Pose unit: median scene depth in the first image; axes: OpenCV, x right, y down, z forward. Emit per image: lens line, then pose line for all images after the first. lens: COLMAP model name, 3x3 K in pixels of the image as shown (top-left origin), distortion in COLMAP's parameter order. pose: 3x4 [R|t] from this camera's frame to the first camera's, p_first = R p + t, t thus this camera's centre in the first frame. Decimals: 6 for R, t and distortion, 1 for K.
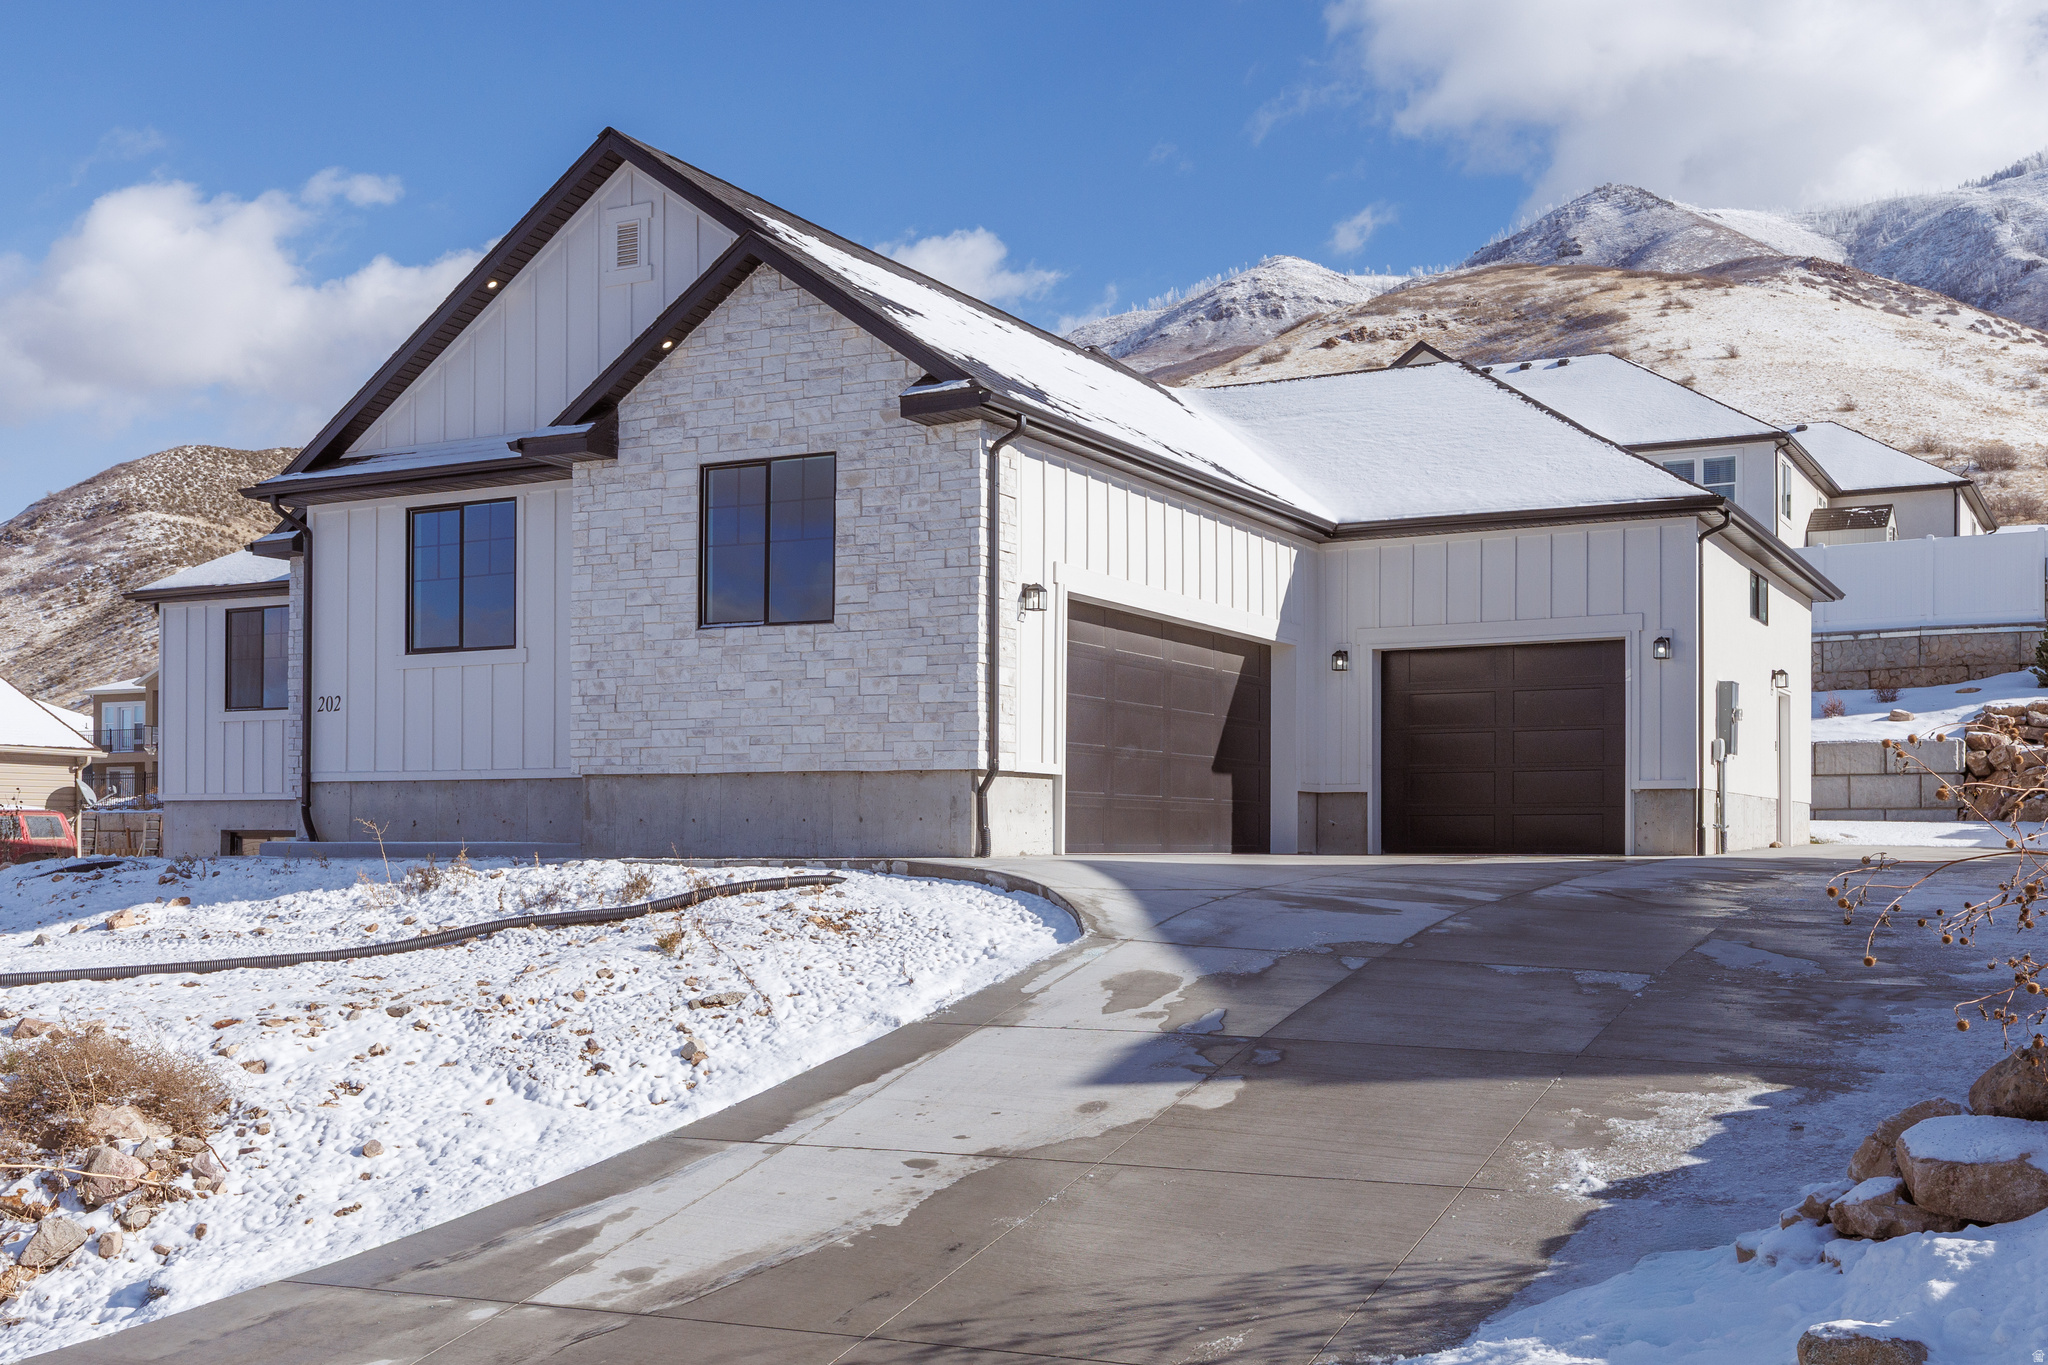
lens RADIAL K [[2300.5, 0, 1024.7], [0, 2300.5, 684.1], [0, 0, 1]] dist [-0.011924, 0.000000]
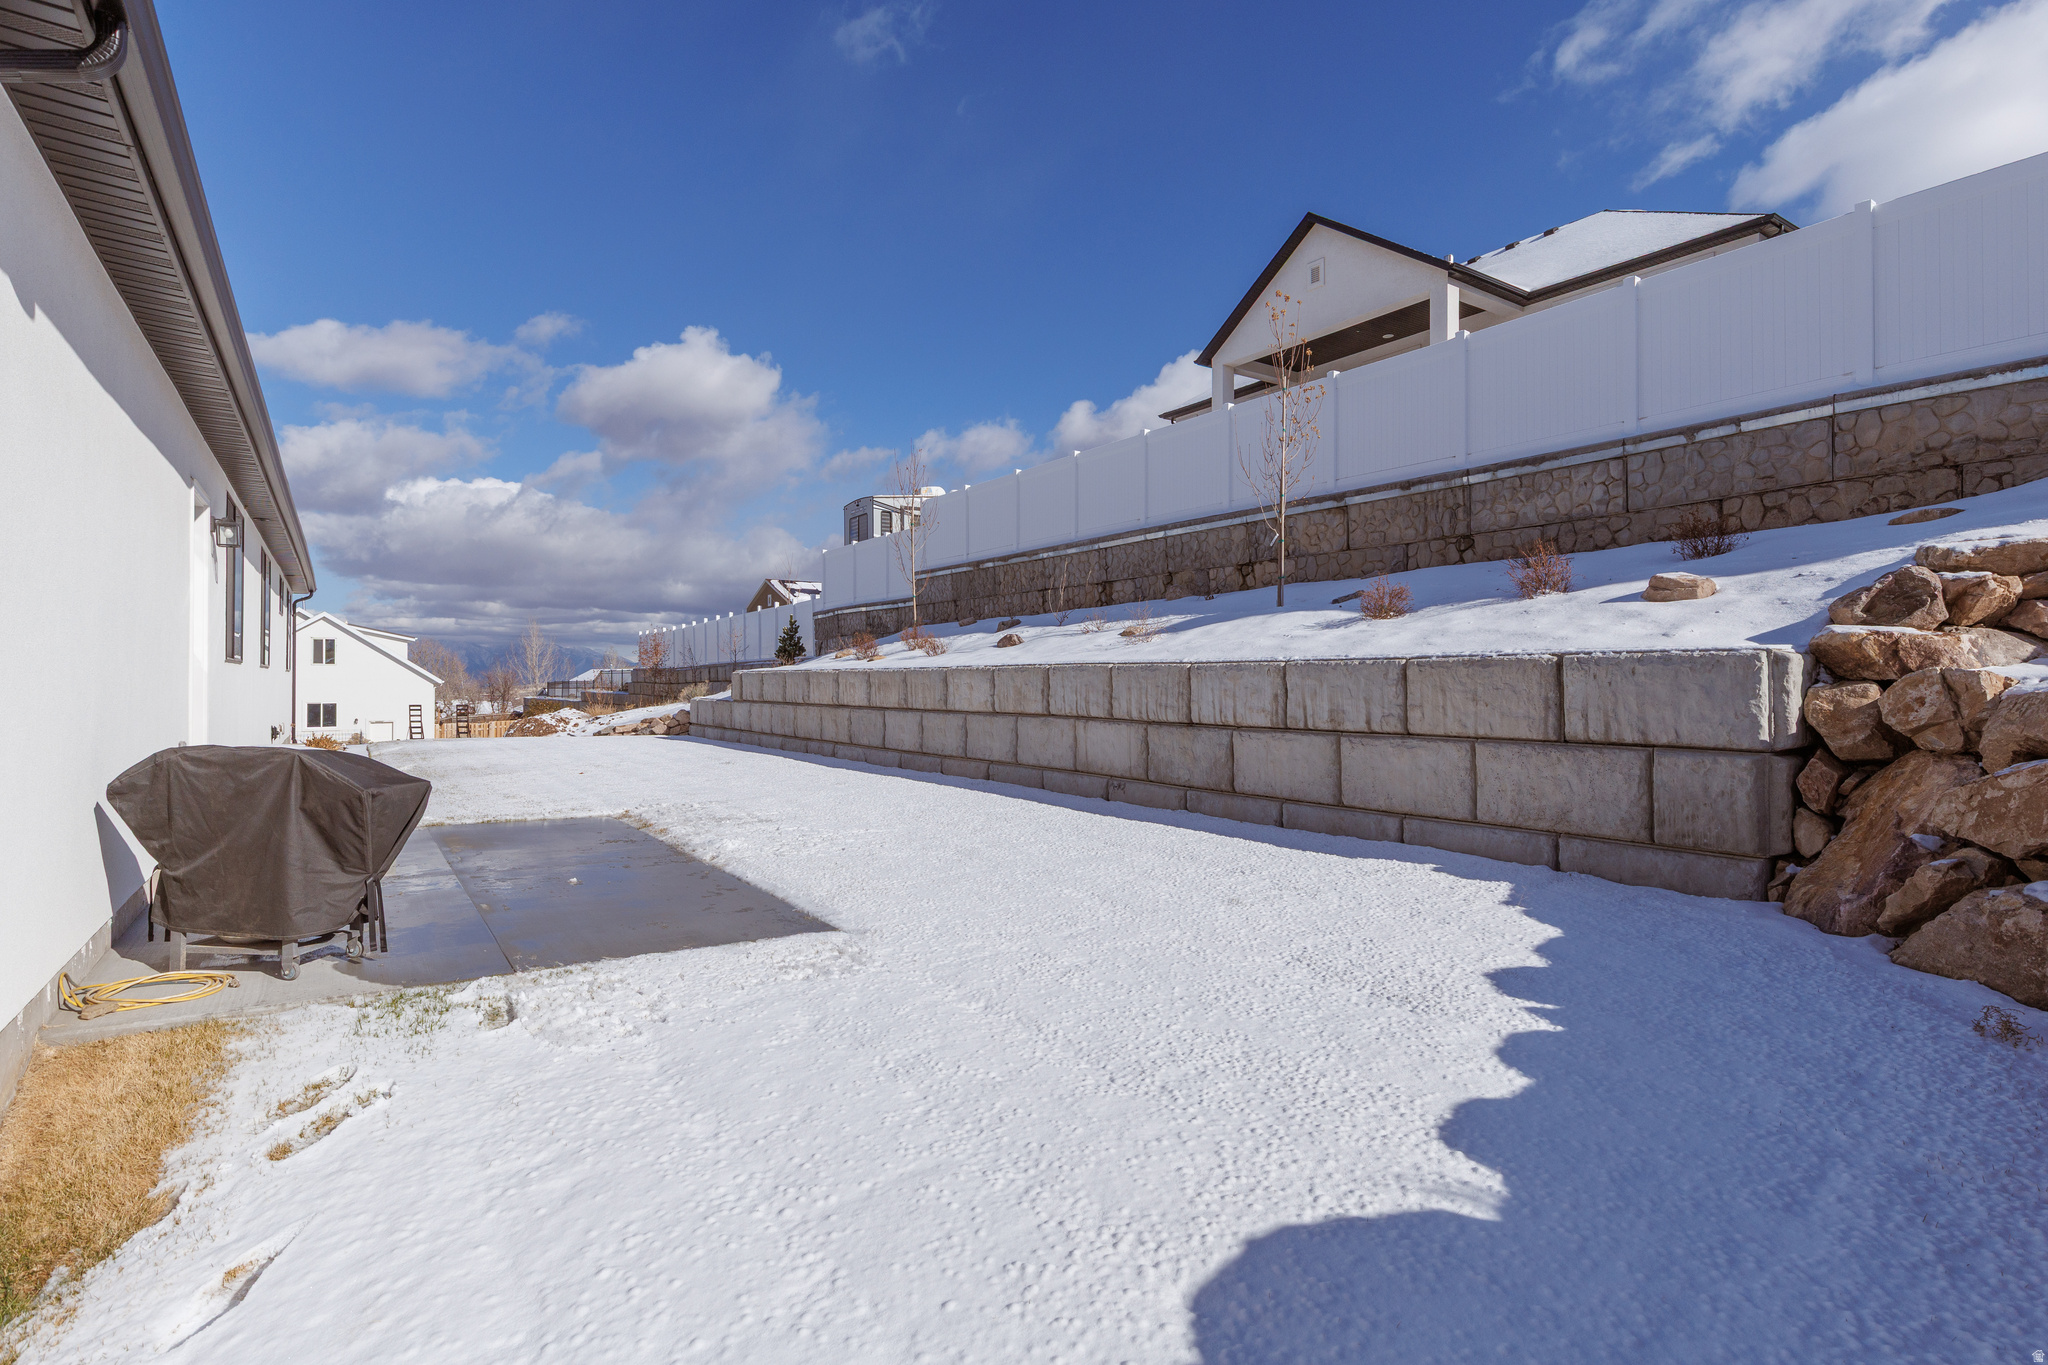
lens RADIAL K [[1019.5, 0, 1031.2], [0, 1019.5, 666.0], [0, 0, 1]] dist [0.002631, -0.000163]
pose [[0.886242, -0.012760, -0.463046, 0.370901], [0.041904, 0.997730, 0.052708, 0.013768], [0.461323, -0.066116, 0.884766, 0.800275]]
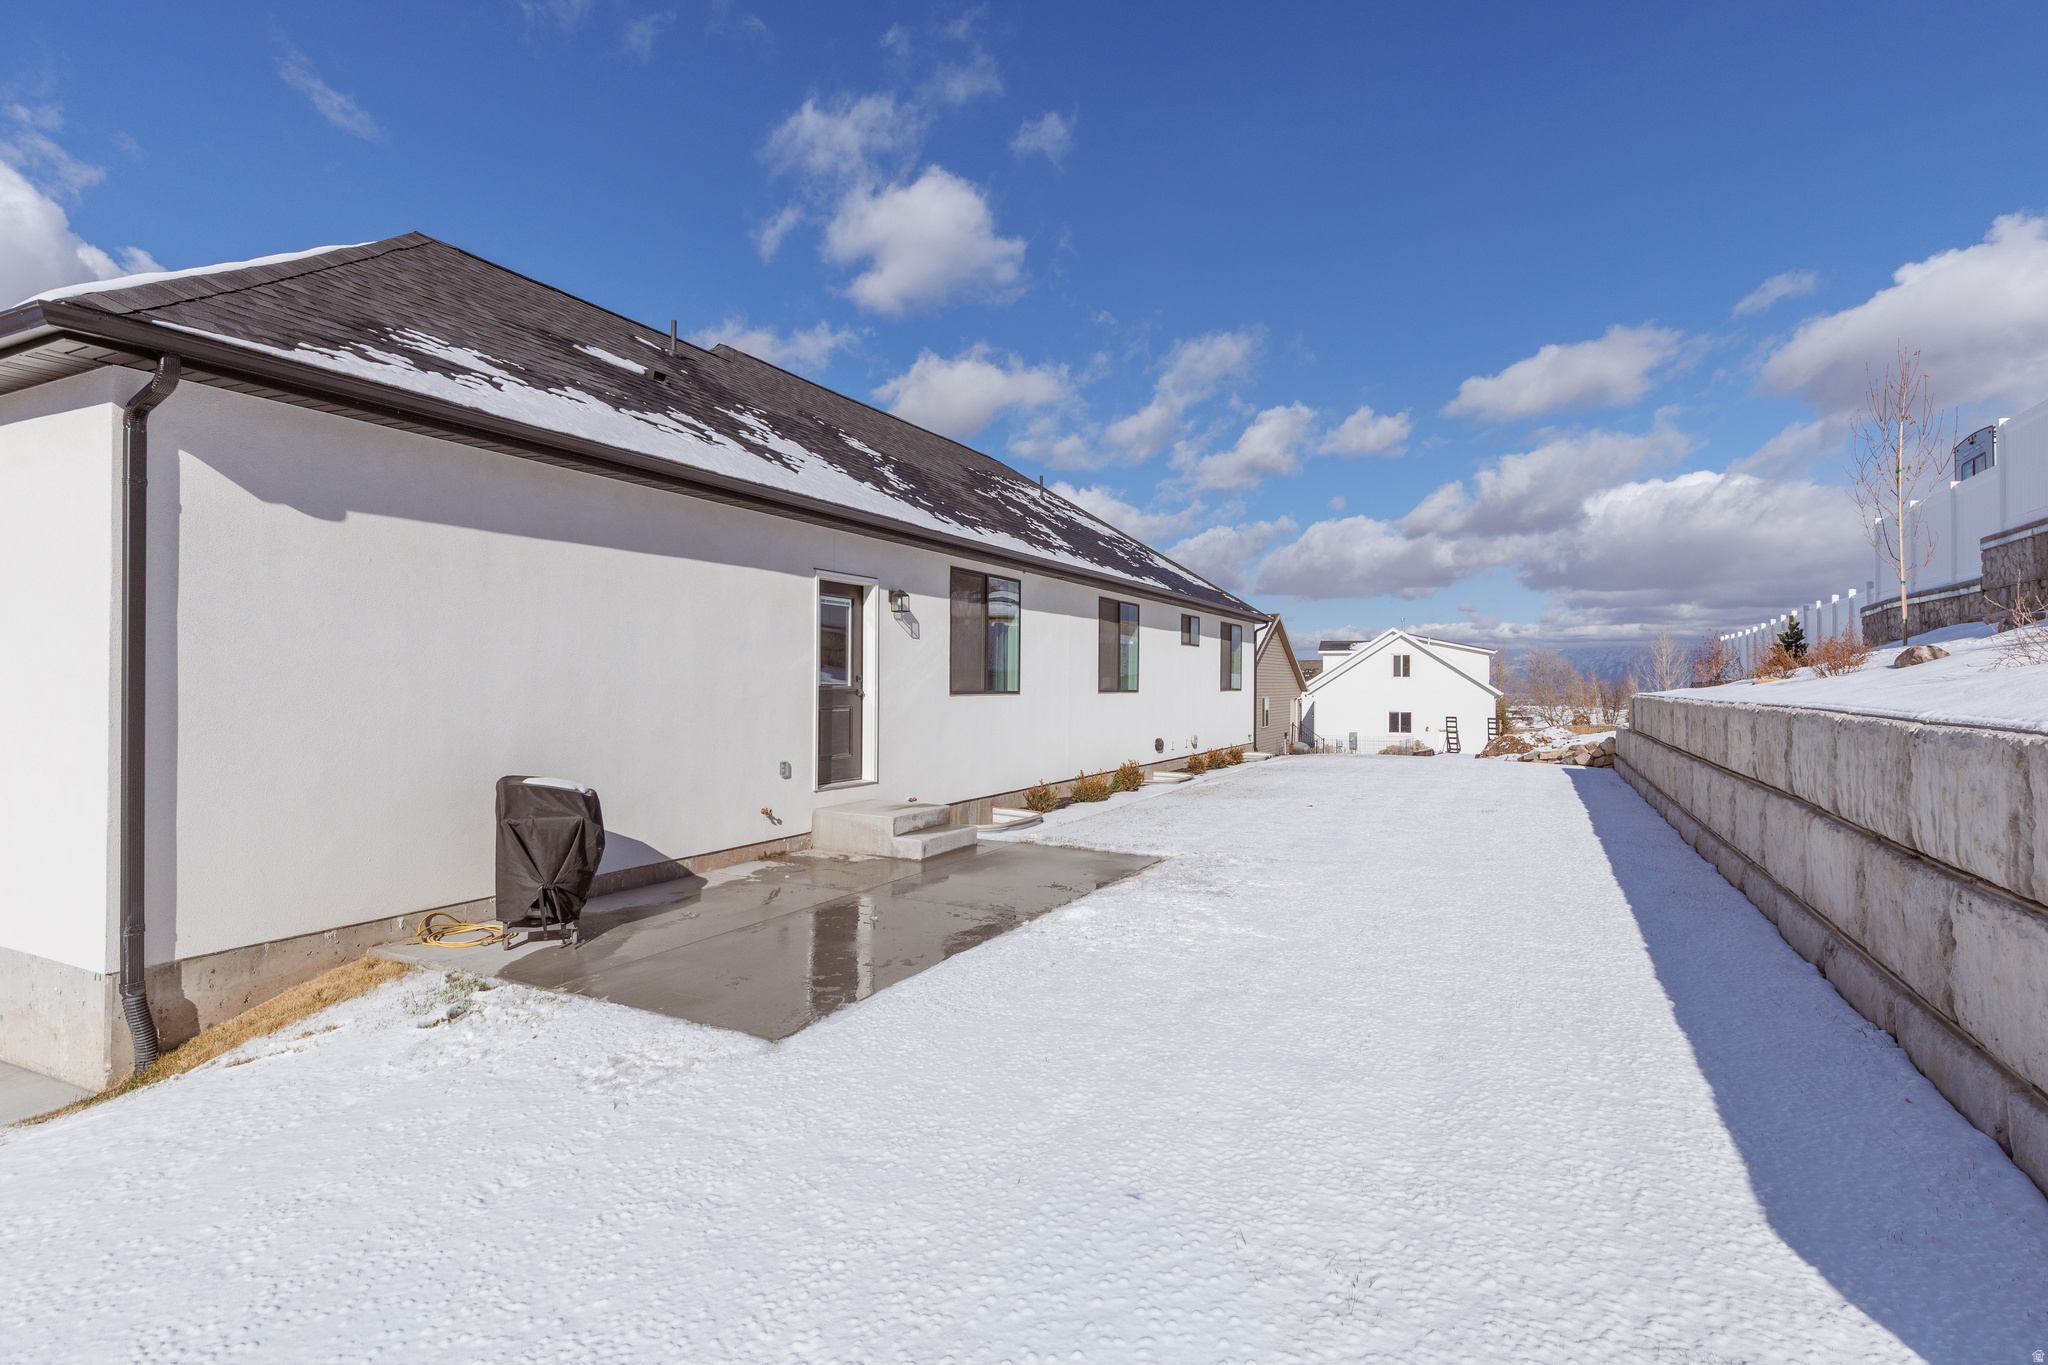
lens RADIAL K [[1019.5, 0, 1030.6], [0, 1019.5, 680.1], [0, 0, 1]] dist [0.002631, -0.000163]
pose [[0.011520, -0.008962, -0.999893, 0.401613], [0.074568, 0.997183, -0.008078, 0.016634], [0.997149, -0.074467, 0.012155, 0.932912]]
